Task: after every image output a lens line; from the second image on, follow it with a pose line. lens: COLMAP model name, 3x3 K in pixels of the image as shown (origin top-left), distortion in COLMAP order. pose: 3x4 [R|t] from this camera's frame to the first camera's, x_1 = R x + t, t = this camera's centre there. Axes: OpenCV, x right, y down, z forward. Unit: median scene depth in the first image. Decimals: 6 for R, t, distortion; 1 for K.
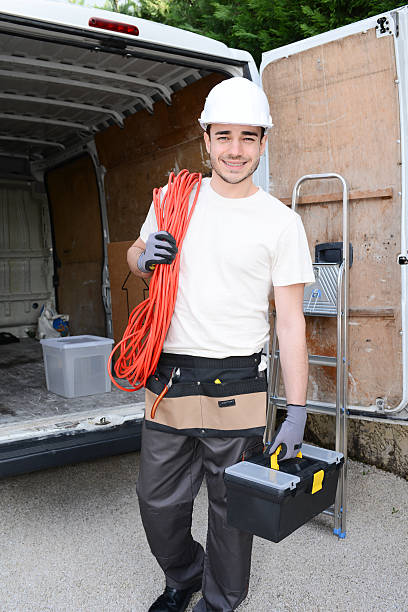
lens RADIAL K [[613.5, 0, 204.1], [0, 613.5, 305.1], [0, 0, 1]] dist [-0.060175, 0.000000]
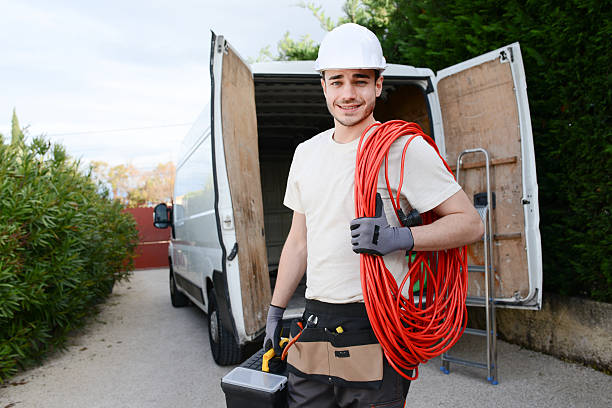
lens RADIAL K [[613.5, 0, 307.3], [0, 613.5, 203.1], [0, 0, 1]] dist [-0.060175, 0.000000]
pose [[0.964749, -0.044524, -0.259377, 0.185609], [0.021425, 0.995601, -0.091213, 0.057371], [0.262297, 0.082441, 0.961459, -0.617554]]
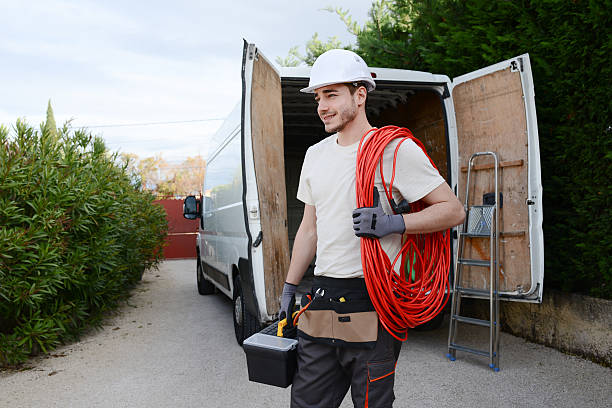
lens RADIAL K [[613.5, 0, 307.0], [0, 613.5, 204.7], [0, 0, 1]] dist [-0.060175, 0.000000]
pose [[0.953507, -0.015325, -0.300980, 0.236901], [-0.010588, 0.996386, -0.084277, 0.077130], [0.301184, 0.083545, 0.949899, -0.741042]]
